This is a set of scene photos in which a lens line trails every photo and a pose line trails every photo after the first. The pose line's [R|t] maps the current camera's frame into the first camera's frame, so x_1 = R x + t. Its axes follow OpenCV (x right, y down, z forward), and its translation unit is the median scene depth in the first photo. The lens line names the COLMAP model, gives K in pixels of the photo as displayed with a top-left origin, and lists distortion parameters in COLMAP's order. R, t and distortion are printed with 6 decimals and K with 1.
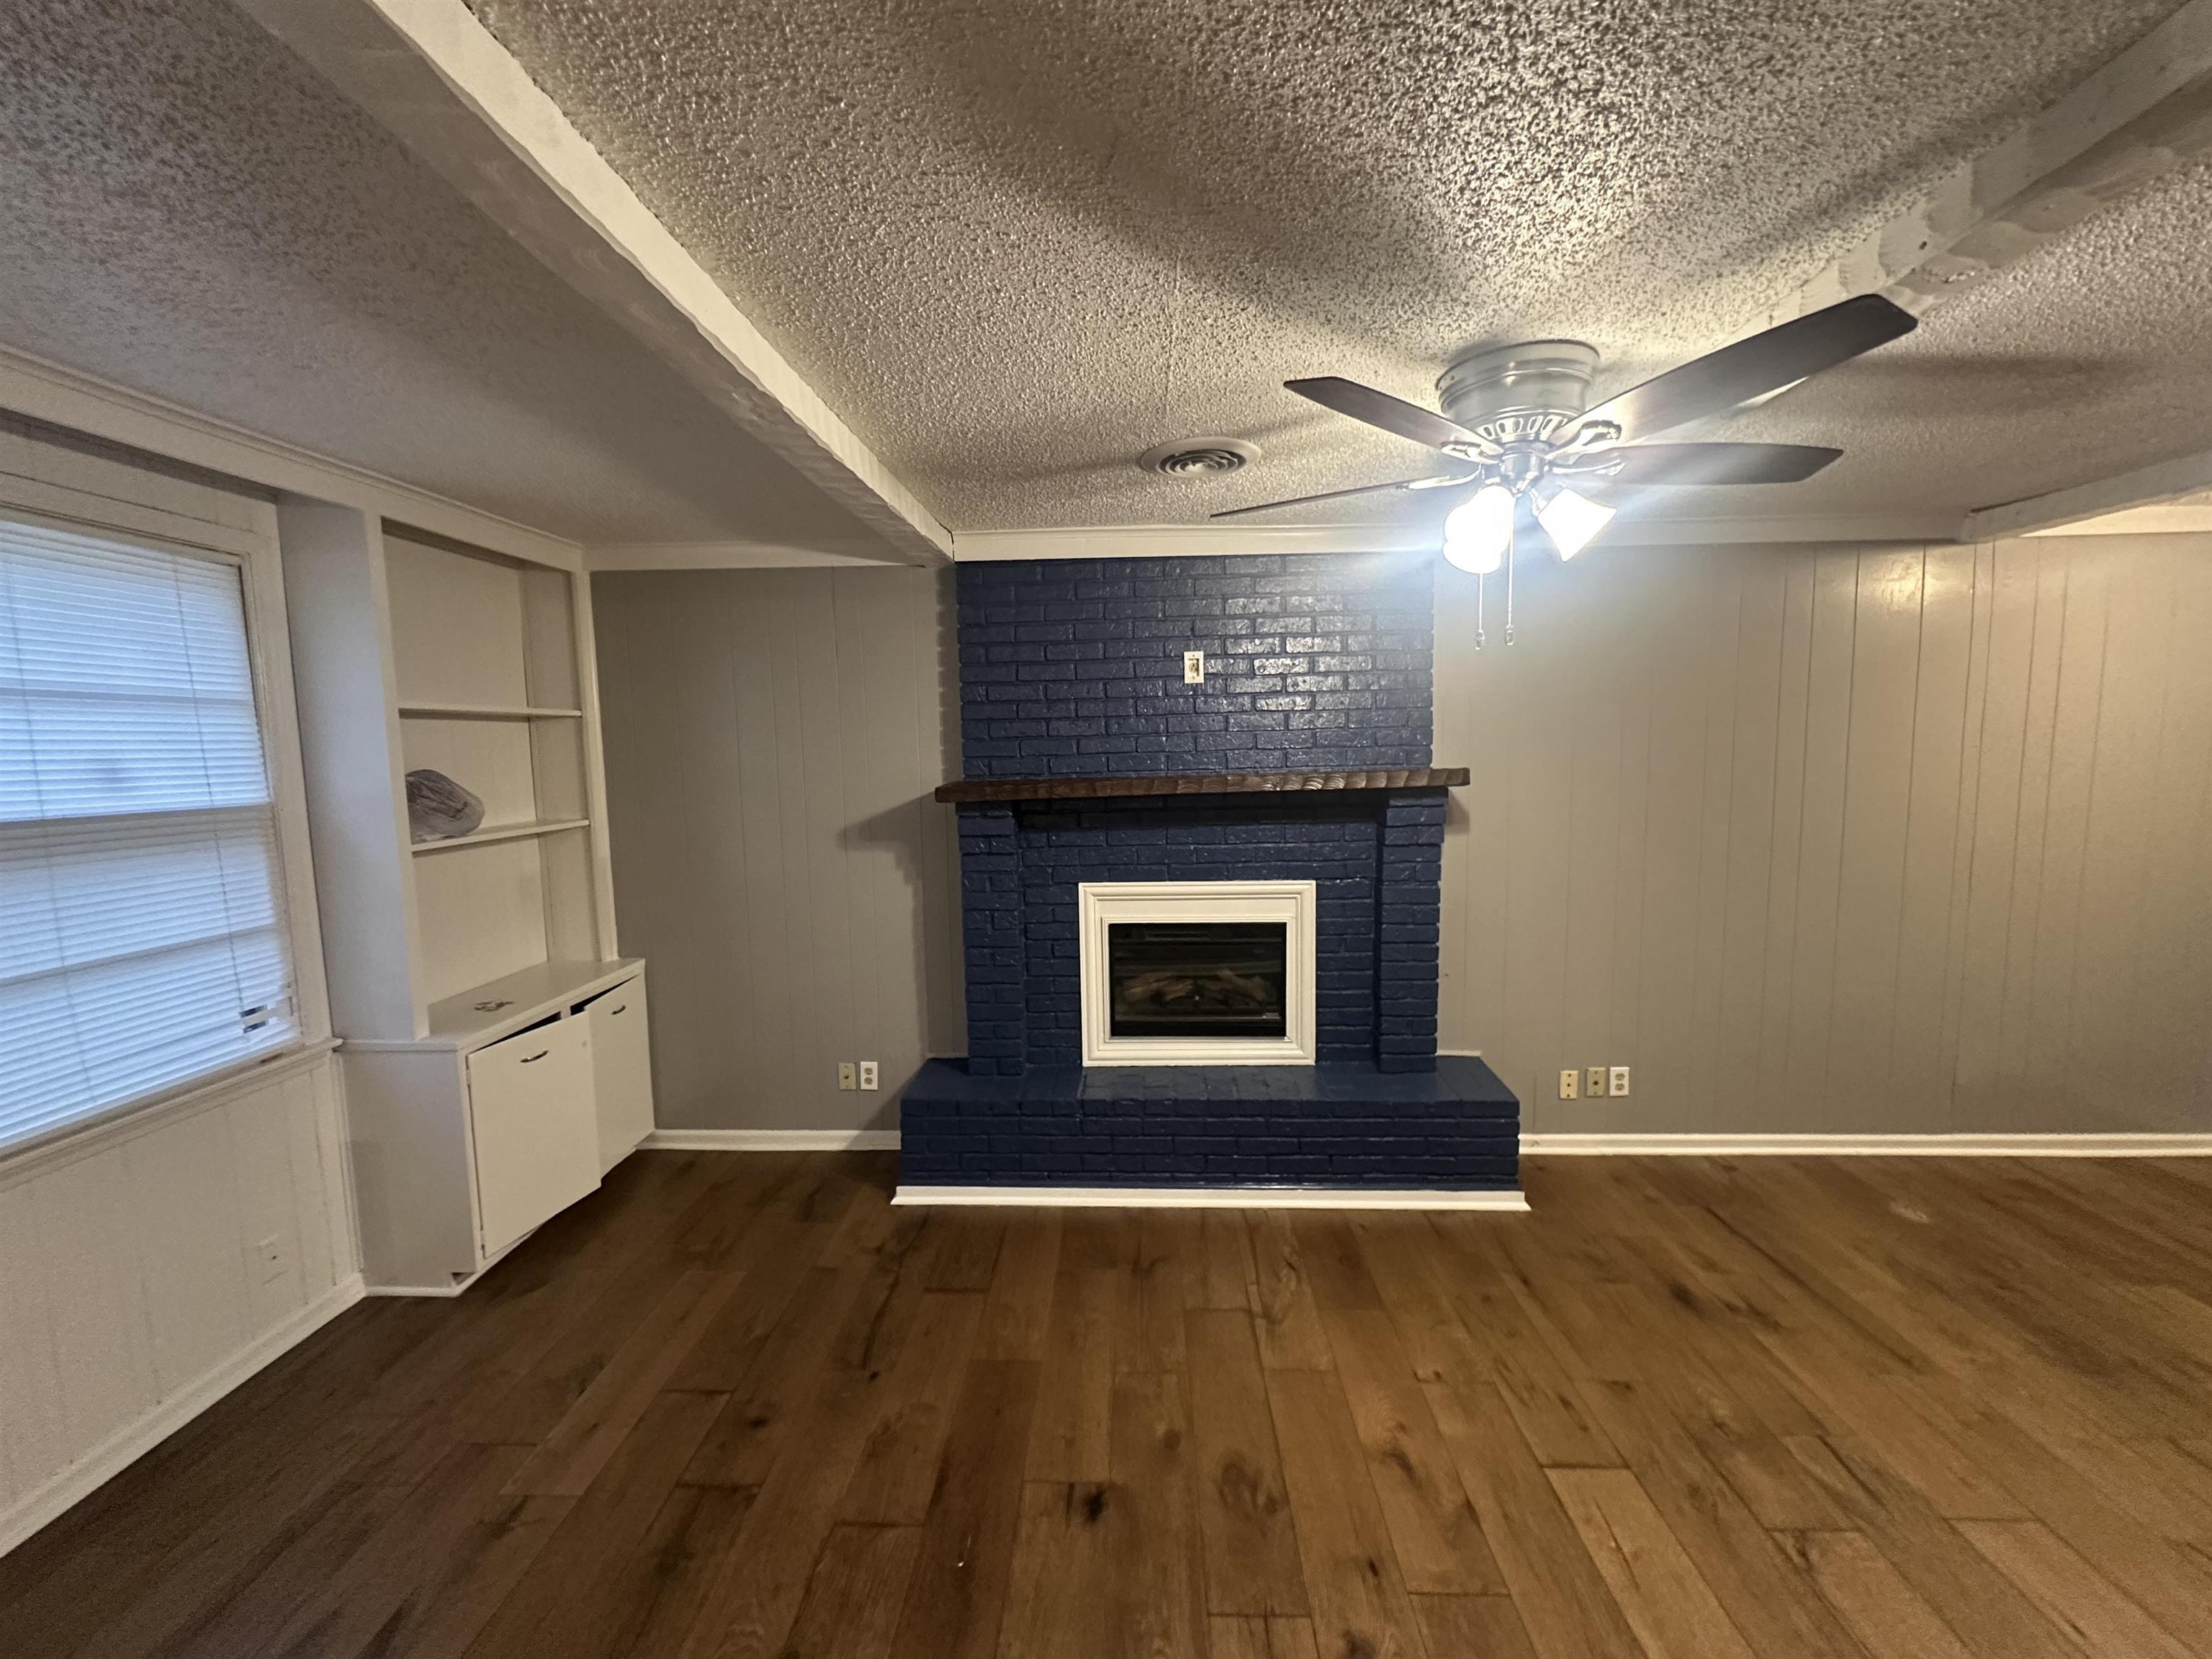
lens RADIAL K [[886.4, 0, 1106.0], [0, 886.4, 829.5], [0, 0, 1]] dist [-0.002333, -0.000315]
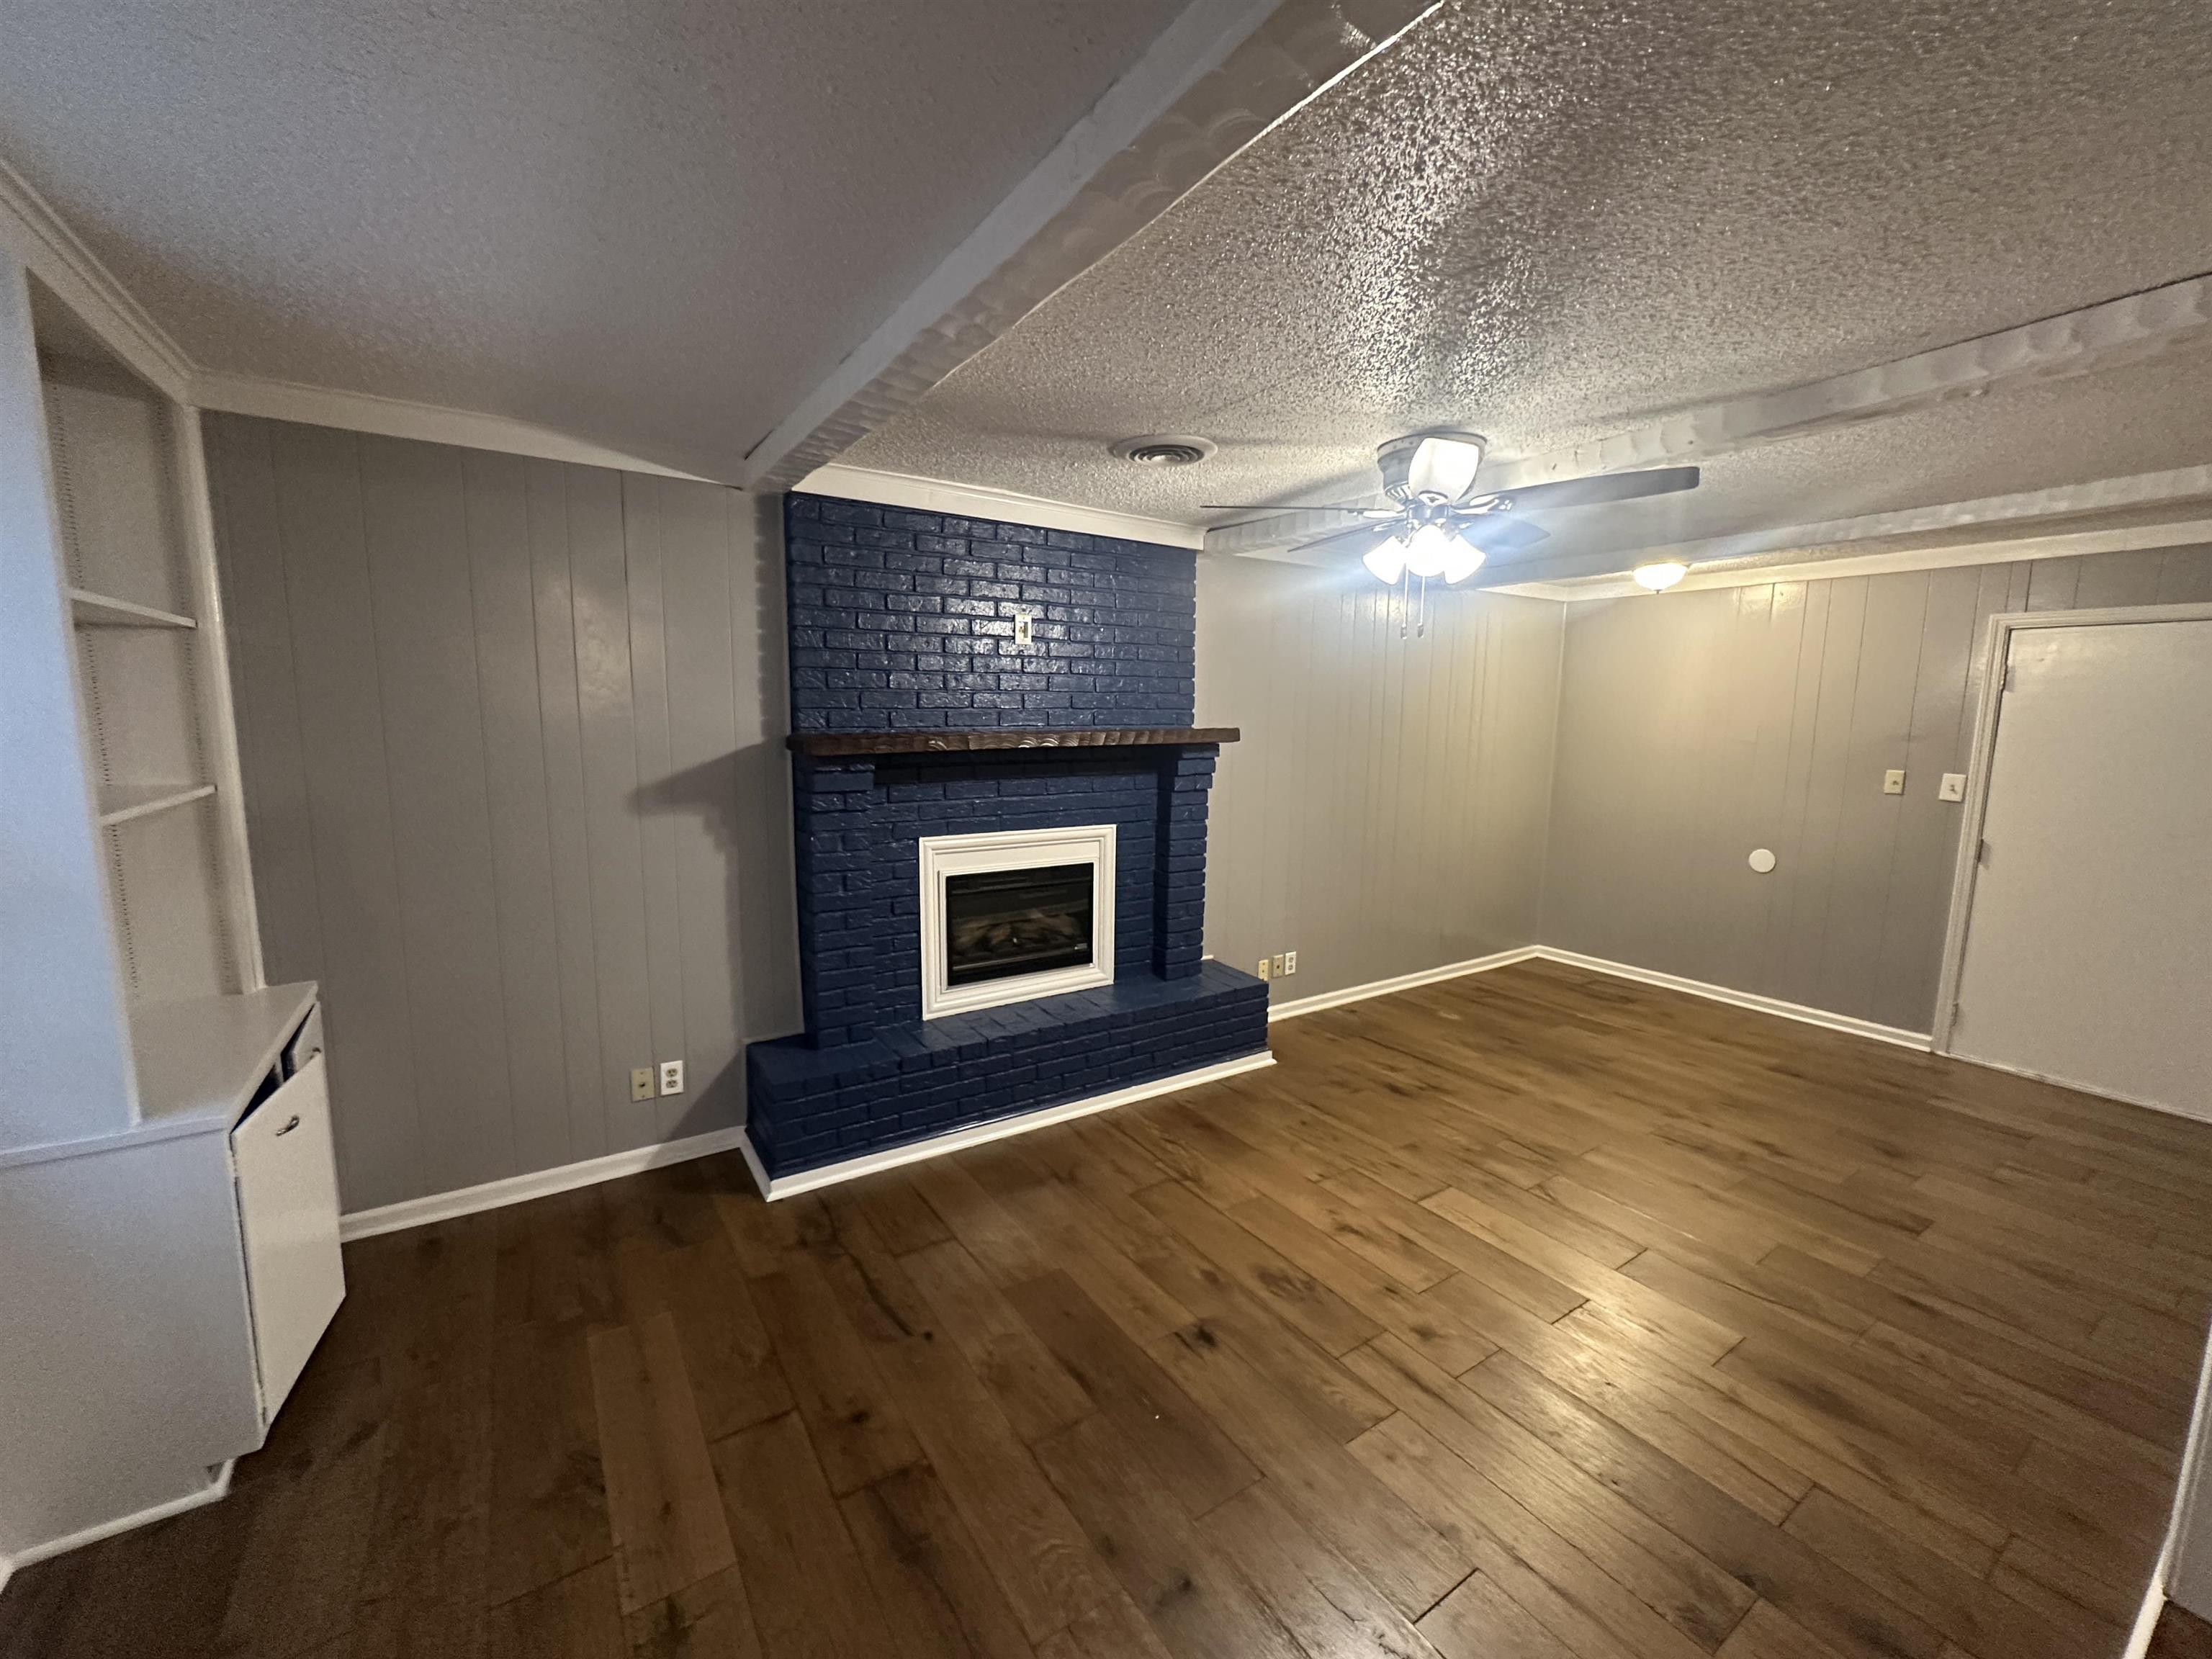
lens RADIAL K [[886.4, 0, 1106.0], [0, 886.4, 829.5], [0, 0, 1]] dist [-0.002333, -0.000315]
pose [[0.813494, -0.048555, 0.579543, -0.450248], [0.028668, 0.998645, 0.043427, 0.014028], [-0.580867, -0.018714, 0.813784, 0.068627]]
